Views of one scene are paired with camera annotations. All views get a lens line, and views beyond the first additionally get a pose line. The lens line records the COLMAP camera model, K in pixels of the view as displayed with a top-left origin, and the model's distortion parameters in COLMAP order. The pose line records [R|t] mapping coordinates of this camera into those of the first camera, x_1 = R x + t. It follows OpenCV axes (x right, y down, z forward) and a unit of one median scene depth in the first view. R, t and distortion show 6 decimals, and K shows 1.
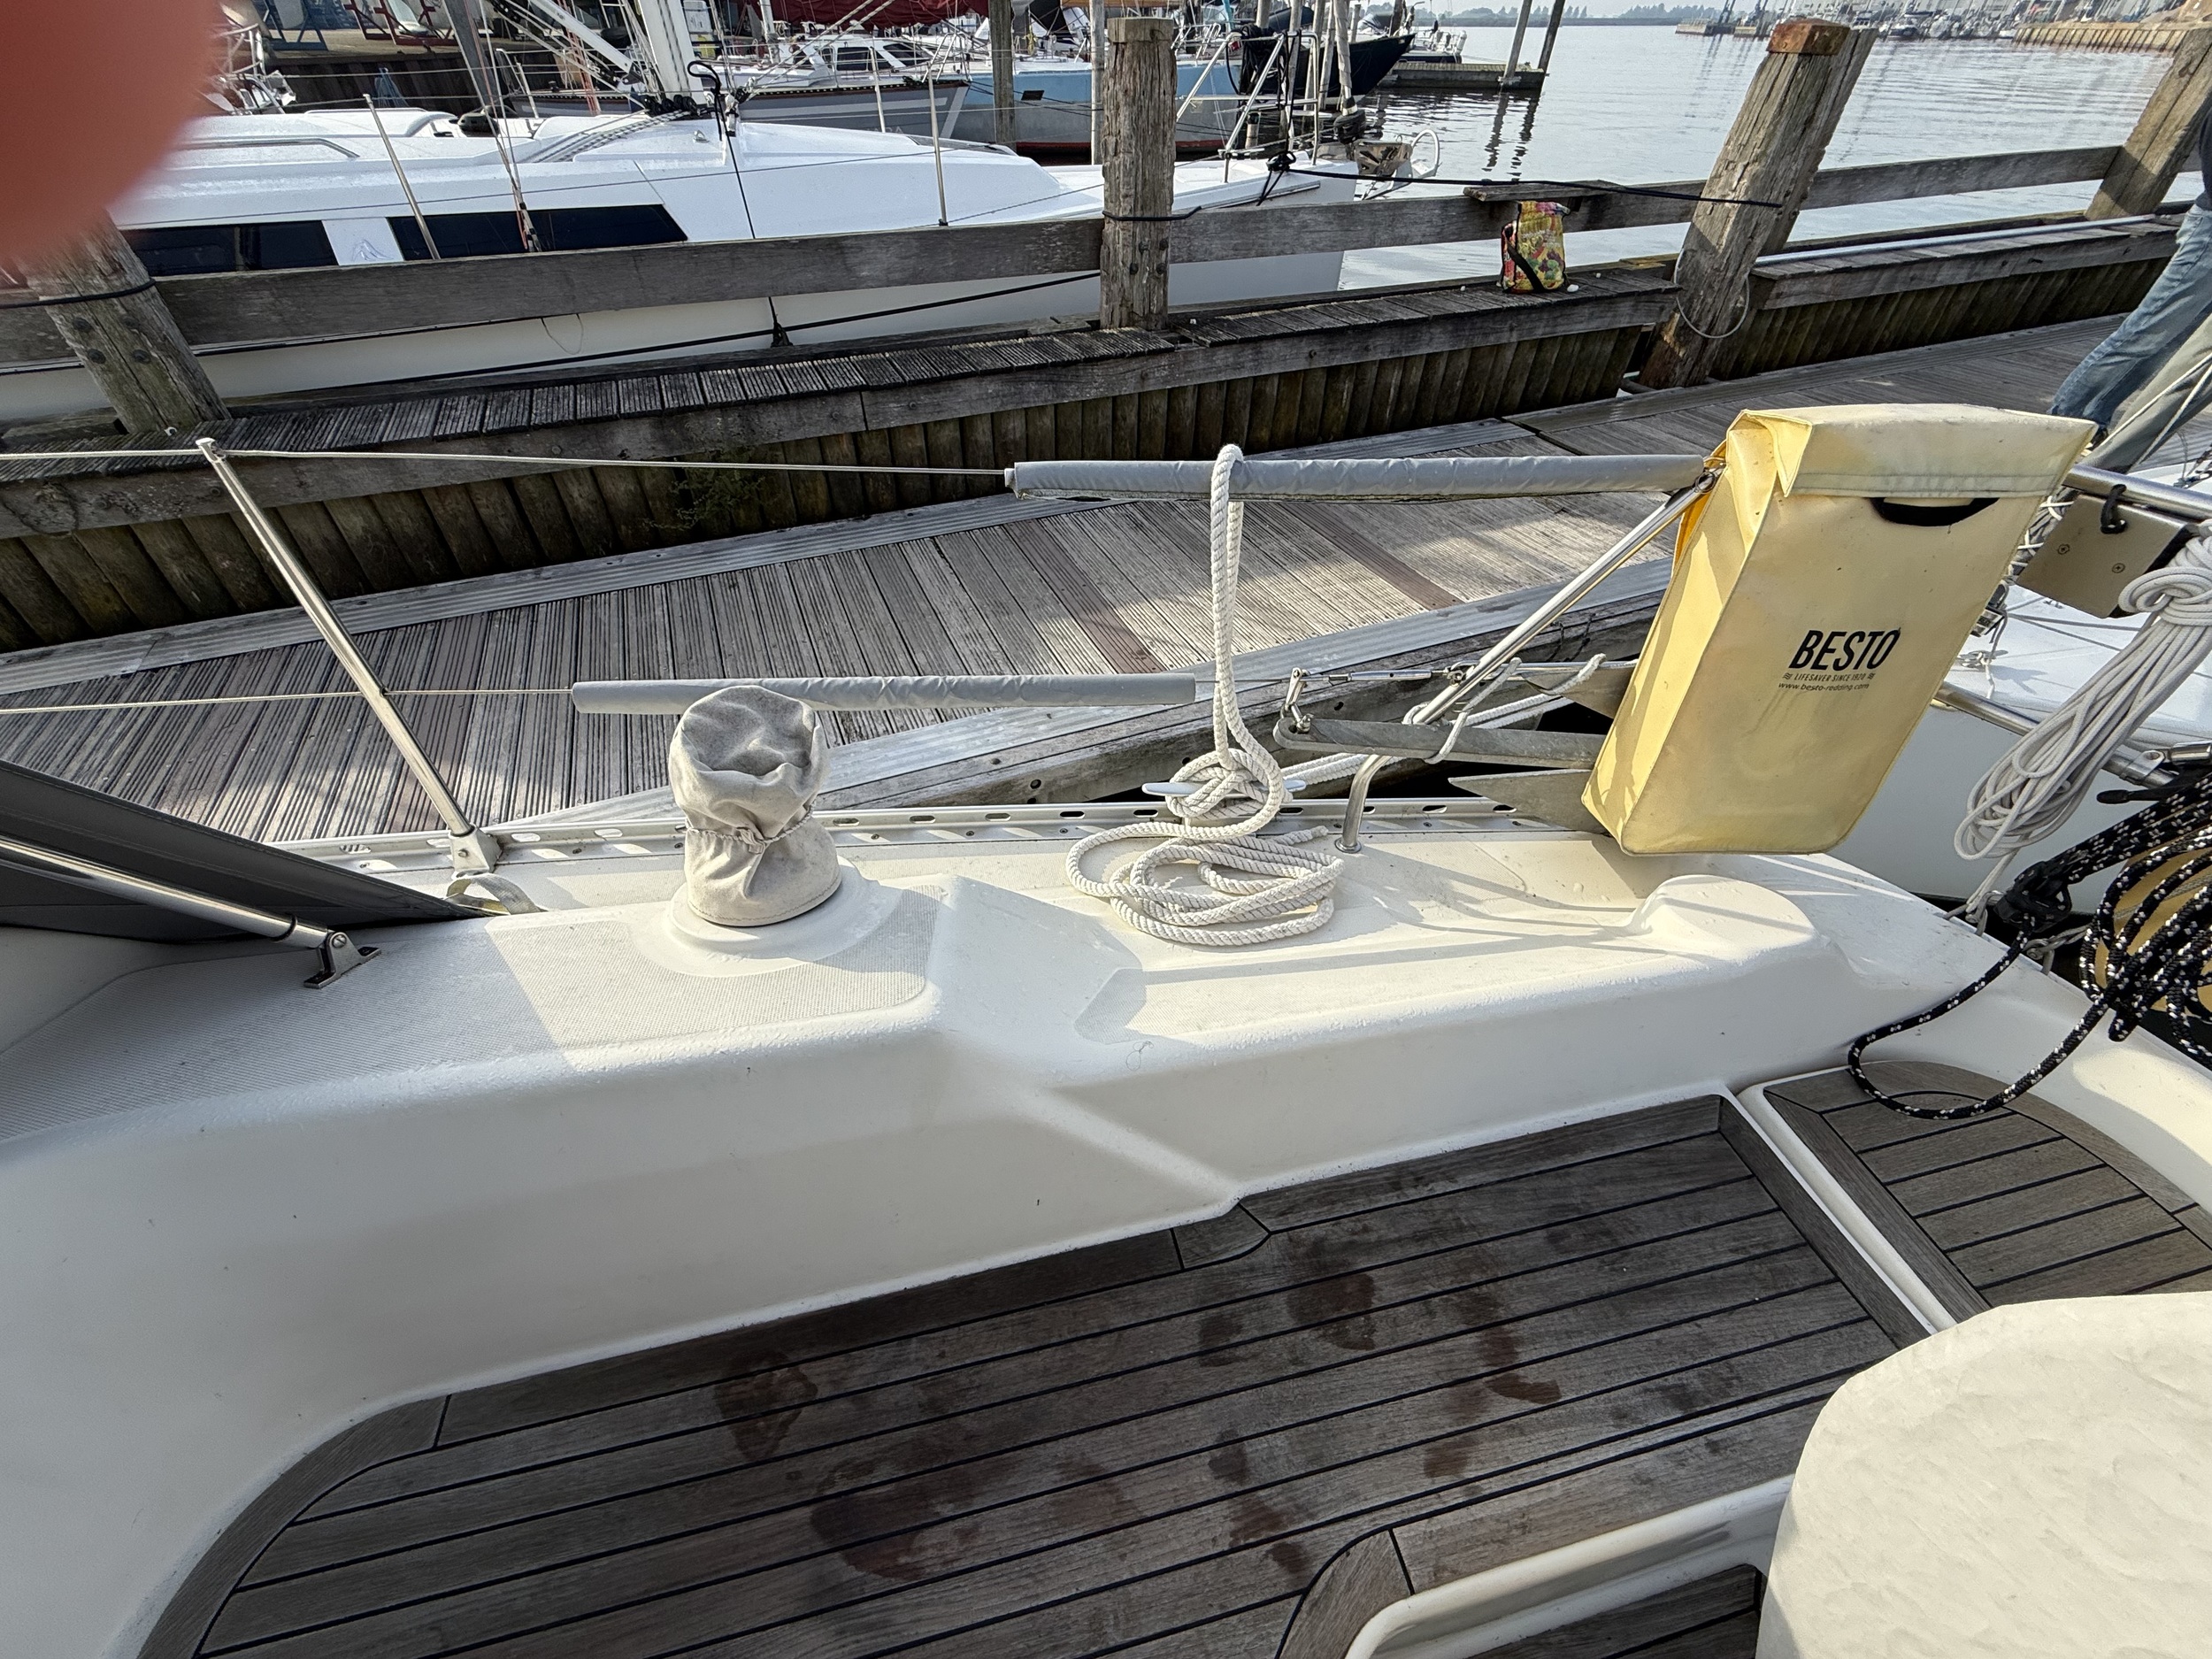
lens RADIAL K [[892.9, 0, 1110.6], [0, 892.9, 832.1], [0, 0, 1]] dist [0.002216, -0.000345]
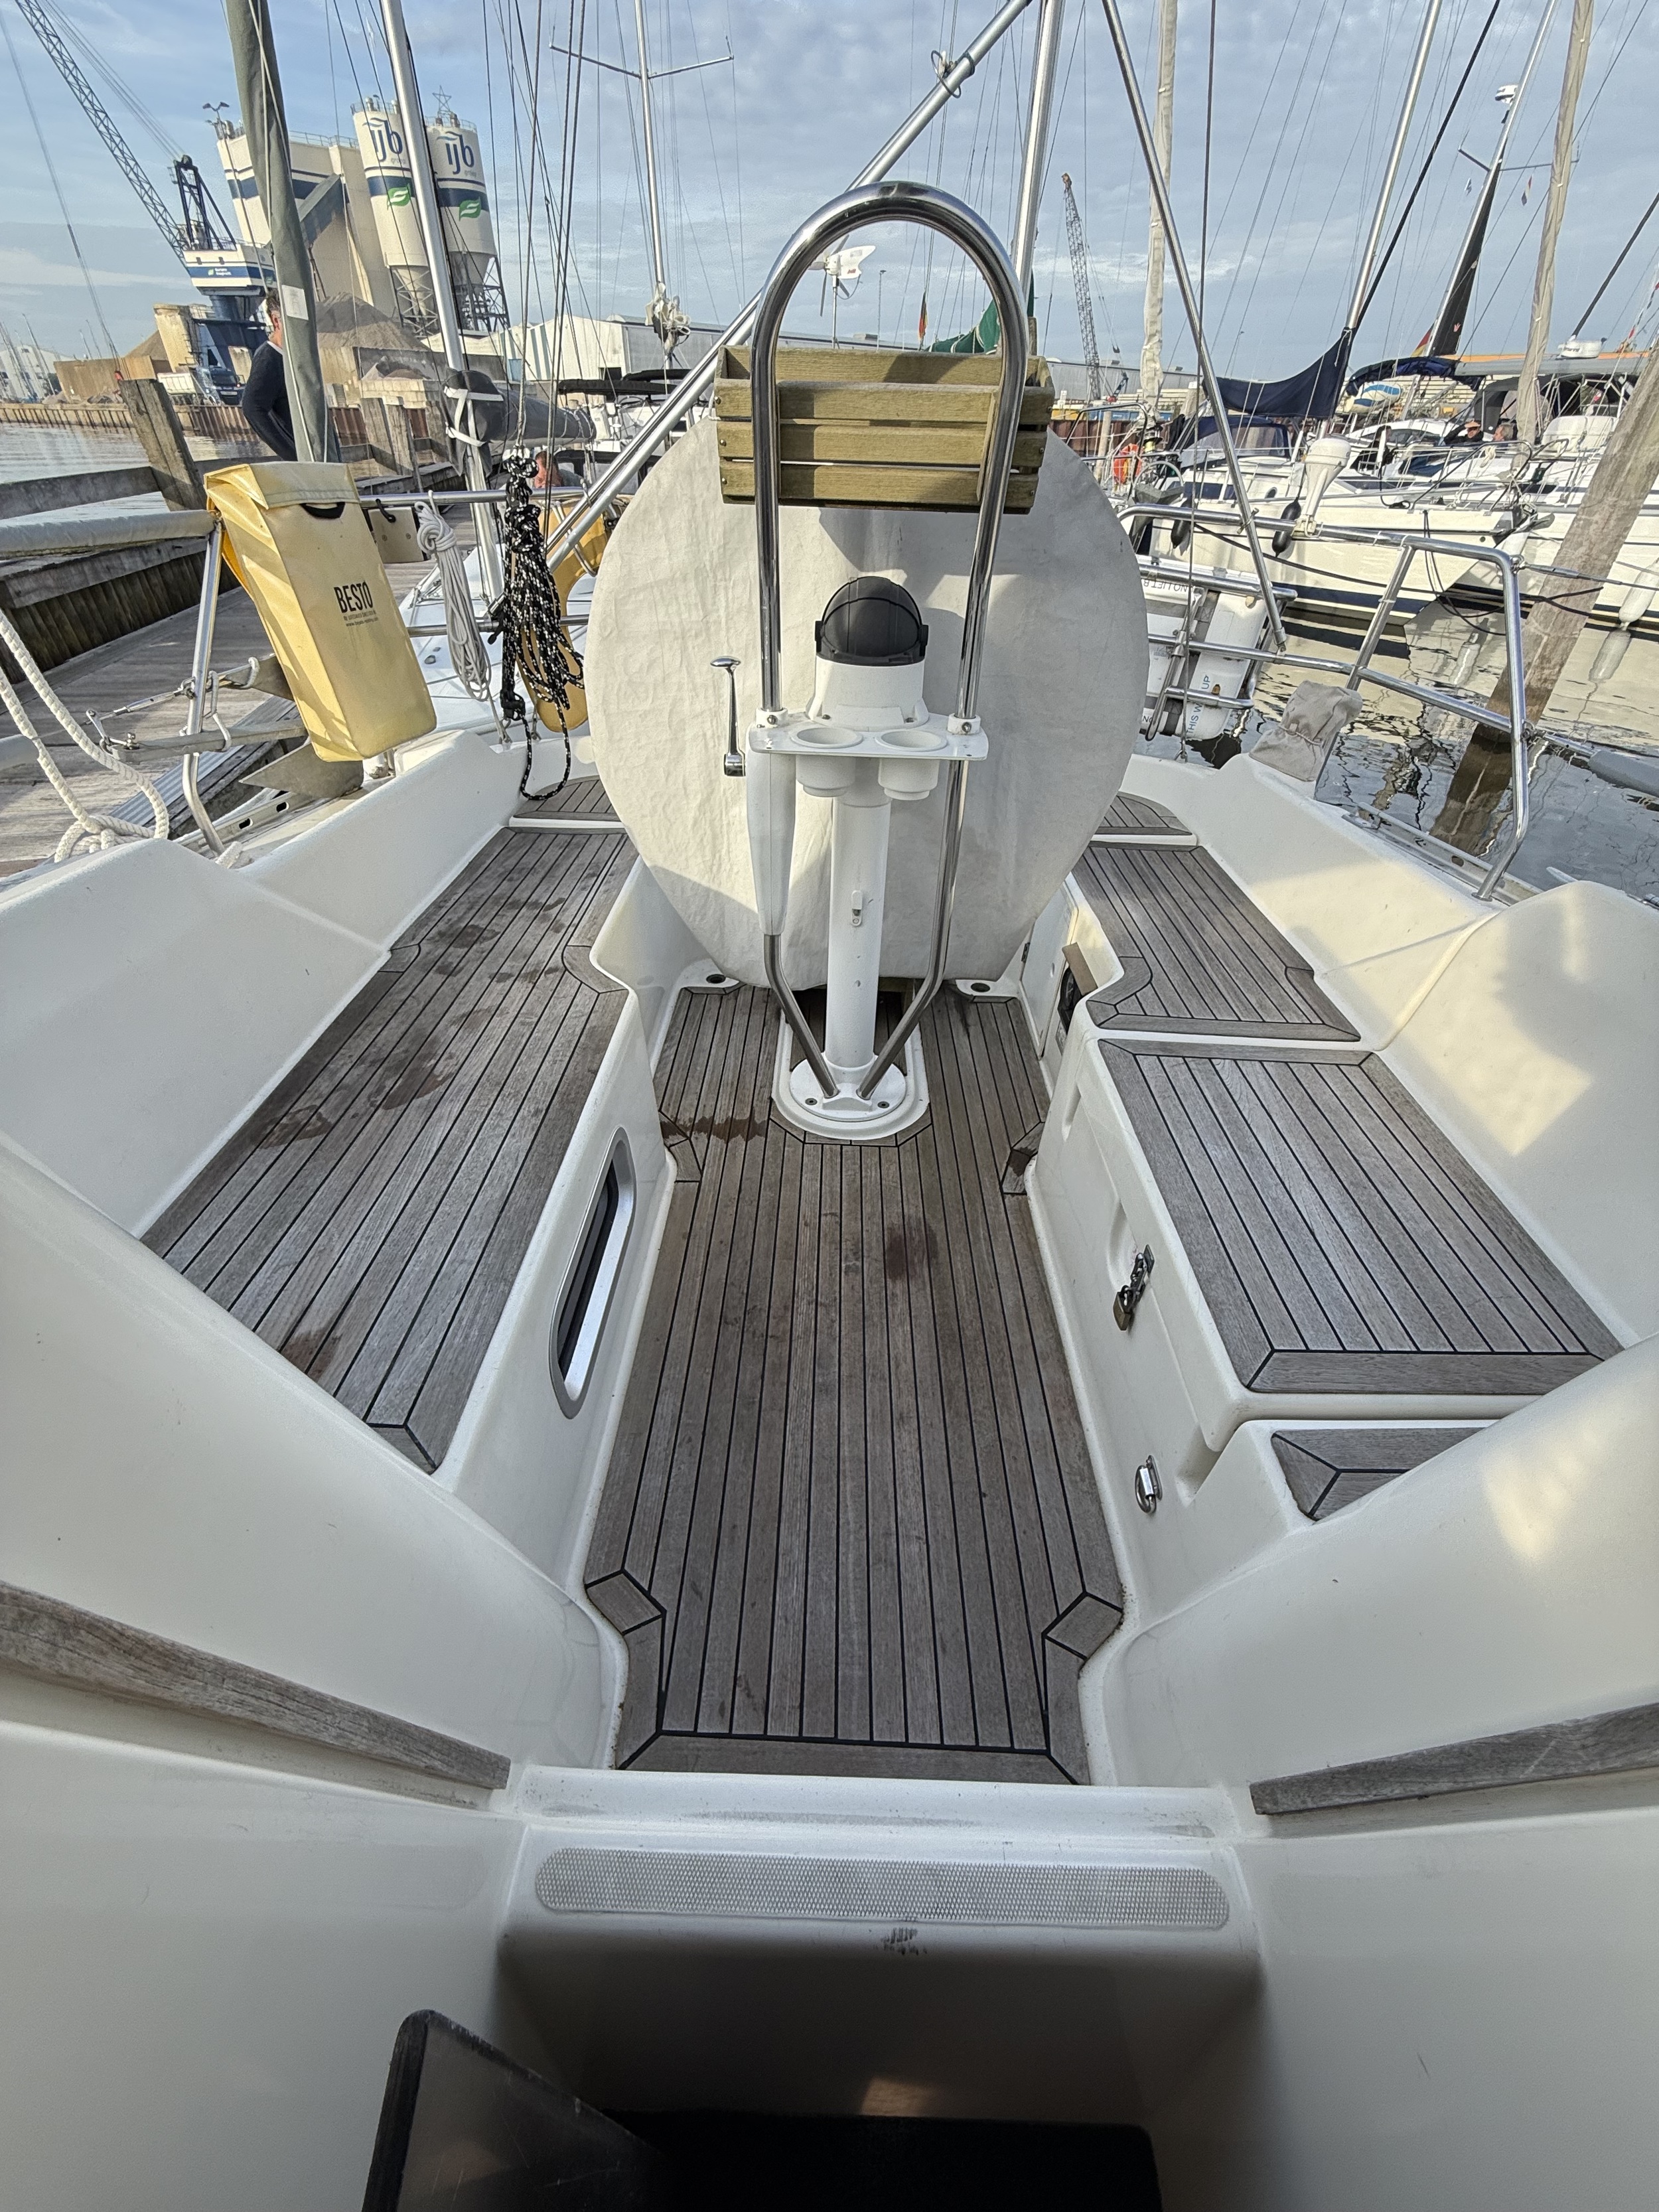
lens RADIAL K [[892.9, 0, 830.6], [0, 892.9, 1110.3], [0, 0, 1]] dist [0.002216, -0.000345]
pose [[0.251665, -0.596974, 0.761765, -1.121271], [0.647926, 0.688610, 0.325589, 0.643700], [-0.718928, 0.411628, 0.560094, -0.369518]]
